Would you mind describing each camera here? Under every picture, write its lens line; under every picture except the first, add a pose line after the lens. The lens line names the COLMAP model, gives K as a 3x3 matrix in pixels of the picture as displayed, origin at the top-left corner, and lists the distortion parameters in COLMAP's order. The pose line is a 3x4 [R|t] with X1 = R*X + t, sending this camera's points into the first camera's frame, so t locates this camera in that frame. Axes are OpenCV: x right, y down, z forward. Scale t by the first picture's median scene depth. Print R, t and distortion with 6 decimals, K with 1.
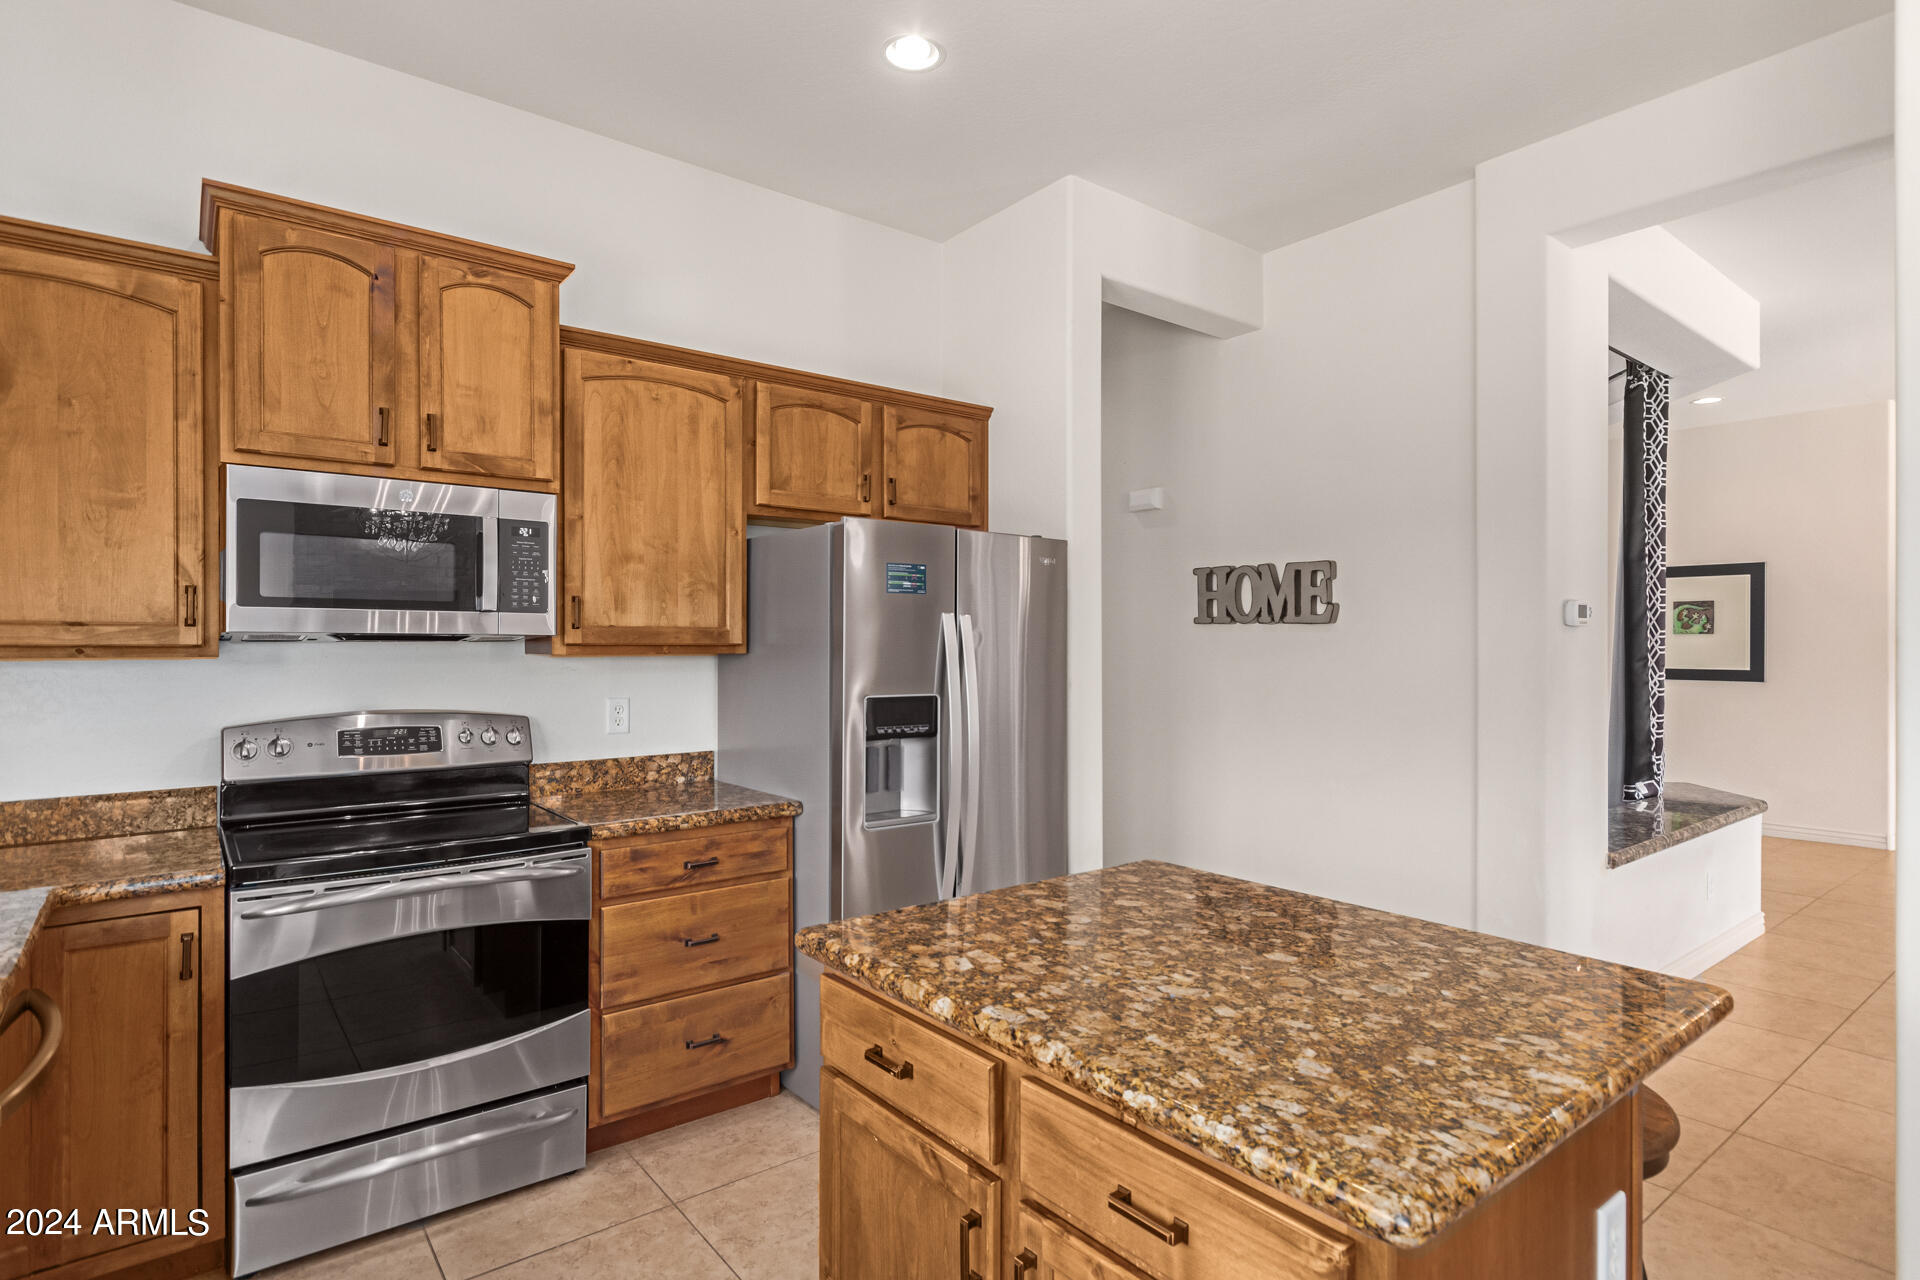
lens RADIAL K [[977.6, 0, 959.4], [0, 977.6, 644.1], [0, 0, 1]] dist [0.001704, 0.000925]
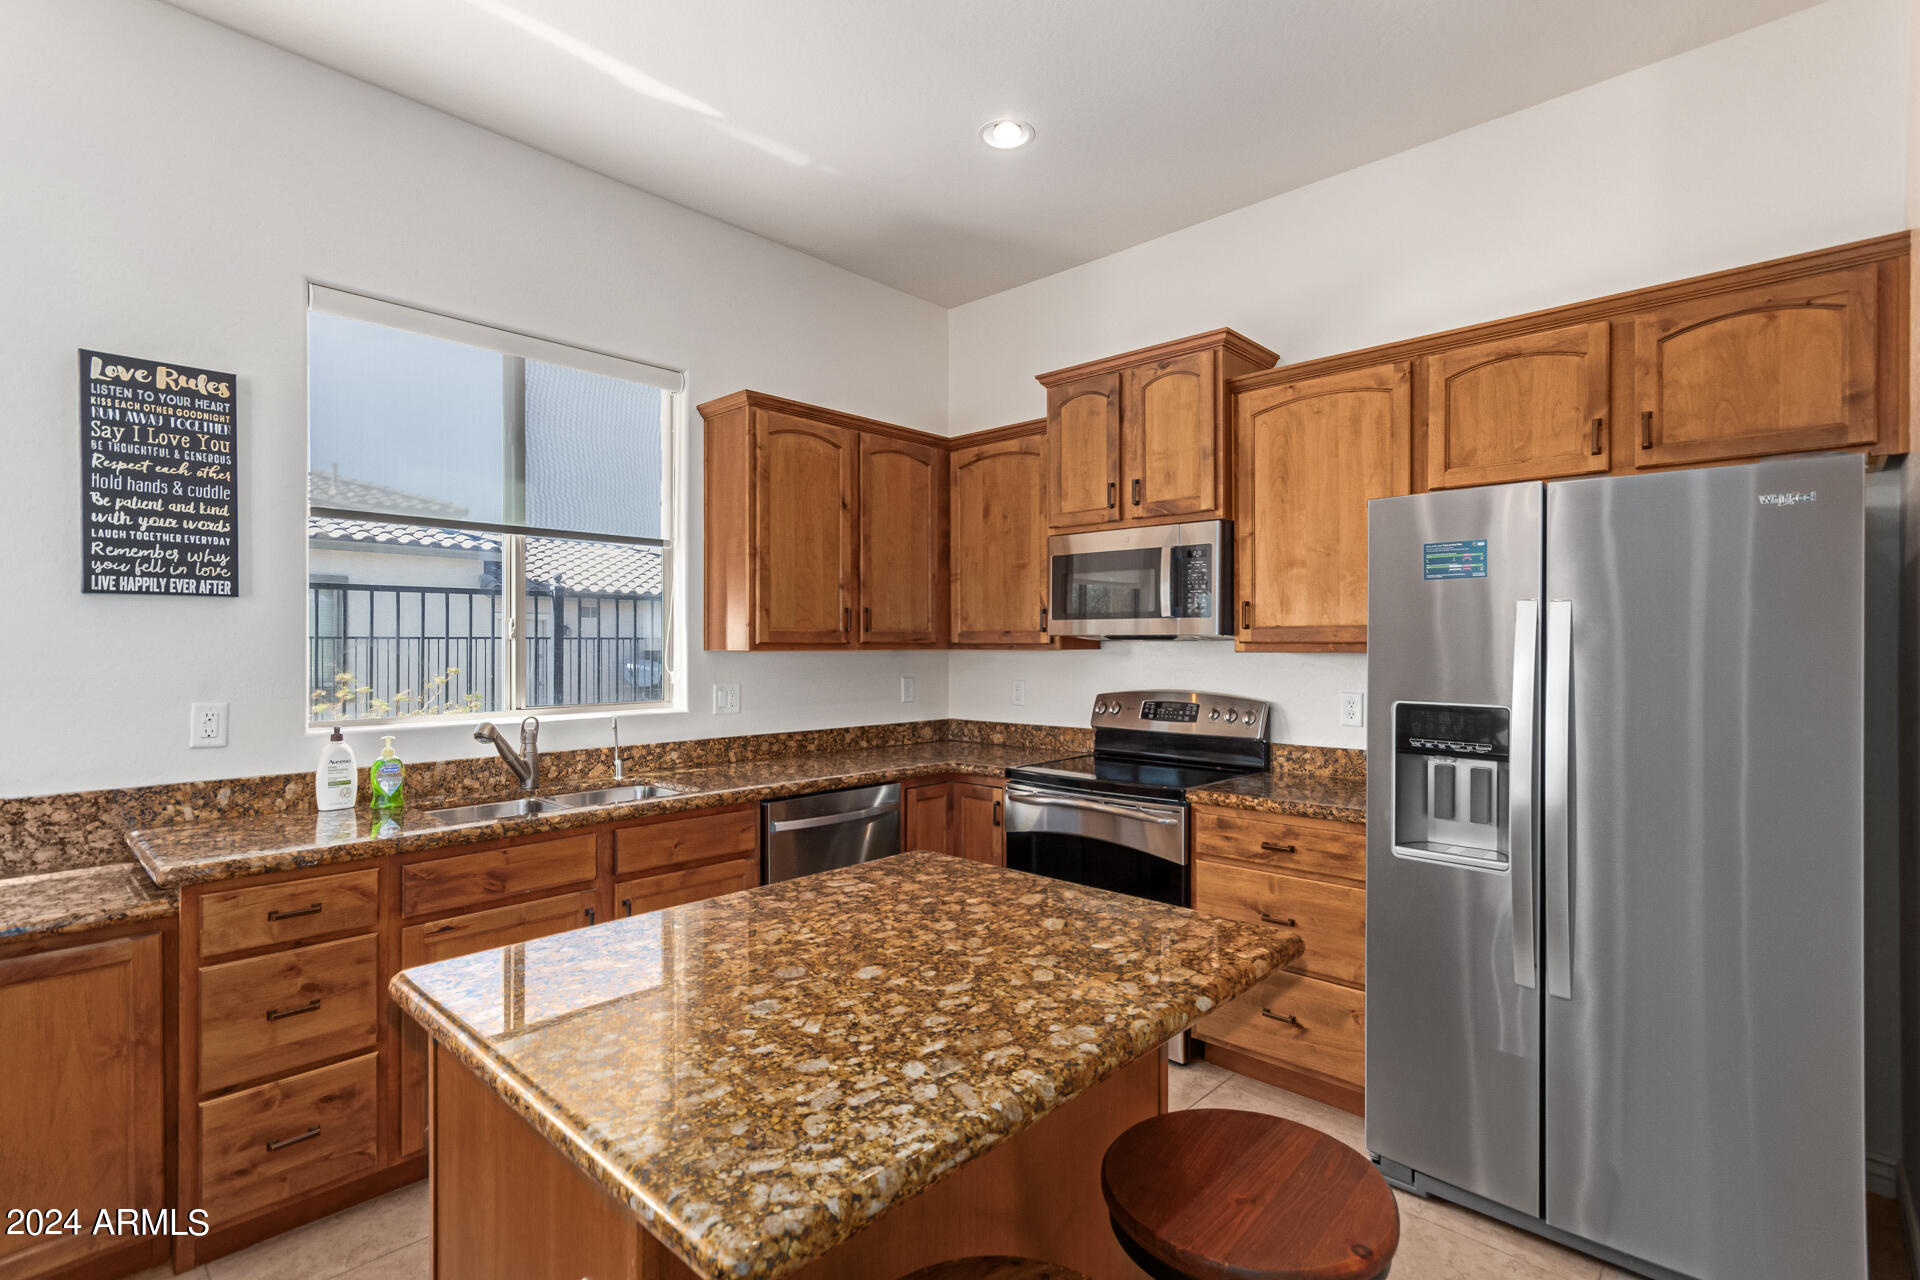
lens RADIAL K [[878.6, 0, 961.4], [0, 878.6, 642.7], [0, 0, 1]] dist [-0.000450, 0.000953]
pose [[0.170658, -0.001725, -0.985329, 0.625816], [0.000115, 0.999998, -0.001730, 0.002757], [0.985330, 0.000182, 0.170658, 0.502016]]
